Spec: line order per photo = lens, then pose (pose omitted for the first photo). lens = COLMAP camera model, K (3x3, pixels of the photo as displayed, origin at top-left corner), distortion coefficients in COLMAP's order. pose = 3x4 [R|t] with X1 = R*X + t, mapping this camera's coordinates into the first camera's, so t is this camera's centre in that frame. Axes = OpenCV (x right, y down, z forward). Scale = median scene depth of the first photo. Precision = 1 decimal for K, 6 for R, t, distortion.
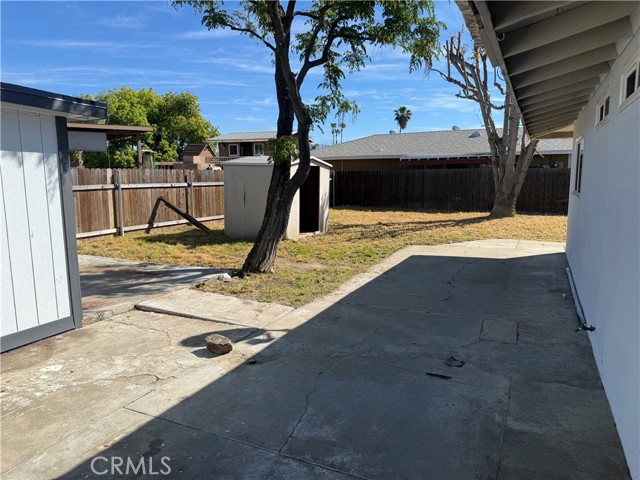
lens RADIAL K [[452.8, 0, 318.6], [0, 452.8, 239.2], [0, 0, 1]] dist [0.016560, -0.026020]
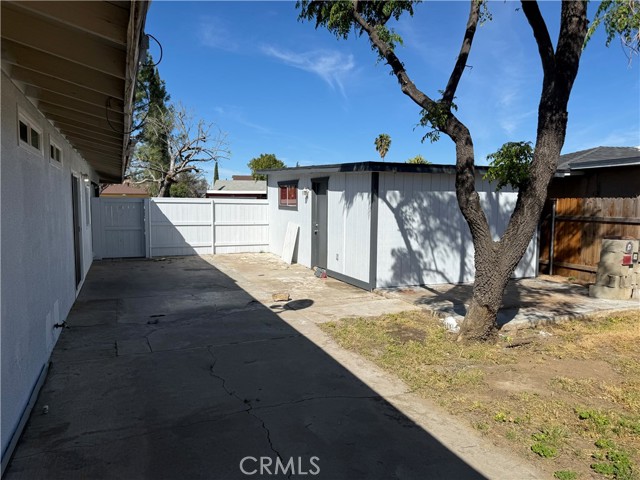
lens RADIAL K [[452.8, 0, 317.0], [0, 452.8, 240.1], [0, 0, 1]] dist [0.016560, -0.026020]
pose [[-0.654214, 0.063082, -0.753674, 0.853906], [-0.111155, 0.977675, 0.178317, -0.273748], [0.748096, 0.200432, -0.632597, 1.837782]]
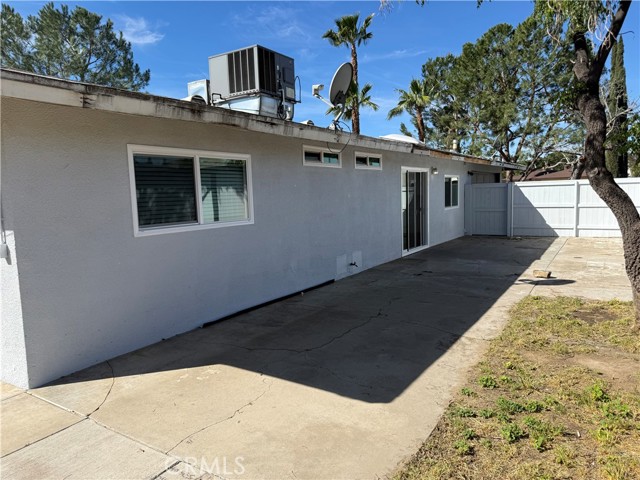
lens RADIAL K [[452.8, 0, 315.1], [0, 452.8, 241.3], [0, 0, 1]] dist [0.016560, -0.026020]
pose [[-0.991197, 0.023436, 0.130304, 0.395257], [0.055028, 0.968094, 0.244469, -0.354410], [-0.120417, 0.249488, -0.960862, 2.445403]]
